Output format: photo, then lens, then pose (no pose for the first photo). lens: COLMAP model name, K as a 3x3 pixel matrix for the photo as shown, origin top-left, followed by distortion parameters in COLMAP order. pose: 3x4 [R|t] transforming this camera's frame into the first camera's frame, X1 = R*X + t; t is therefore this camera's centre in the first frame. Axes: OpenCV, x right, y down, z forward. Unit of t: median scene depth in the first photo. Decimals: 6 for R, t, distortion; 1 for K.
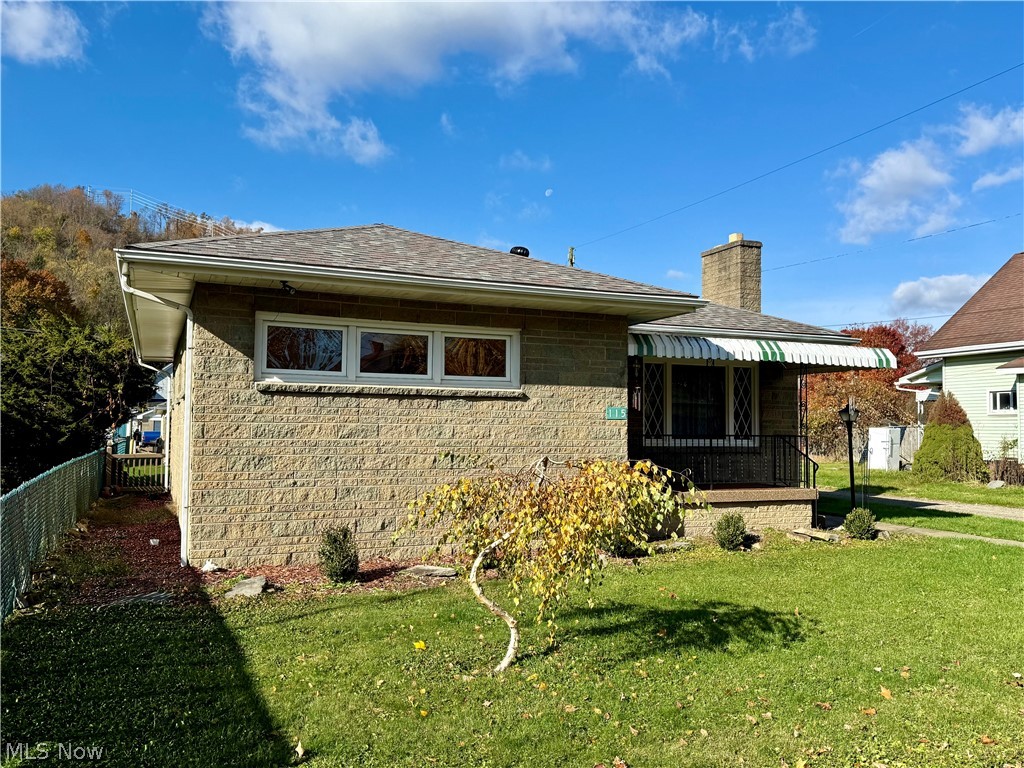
lens RADIAL K [[836.0, 0, 512.0], [0, 836.0, 384.0], [0, 0, 1]] dist [0.085679, -0.114345]
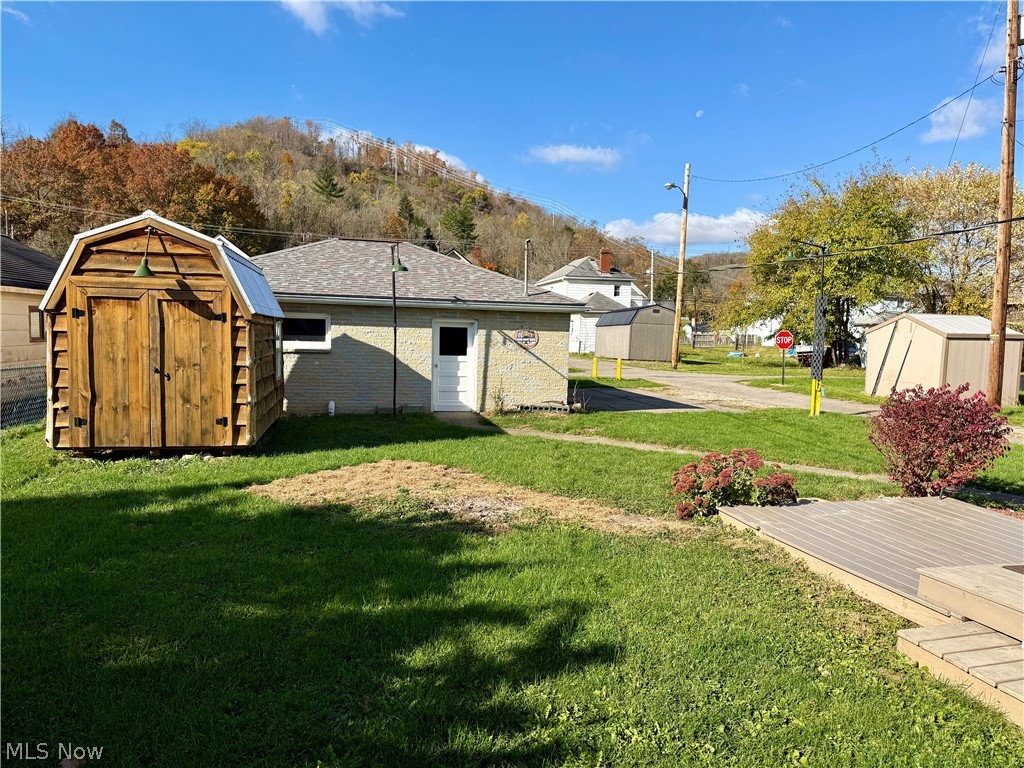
lens RADIAL K [[722.2, 0, 512.0], [0, 722.2, 384.0], [0, 0, 1]] dist [-0.006589, -0.004716]
pose [[0.981413, 0.030780, -0.189422, -0.374791], [-0.007527, 0.992468, 0.122274, 0.085479], [0.191759, -0.118575, 0.974253, 1.718611]]
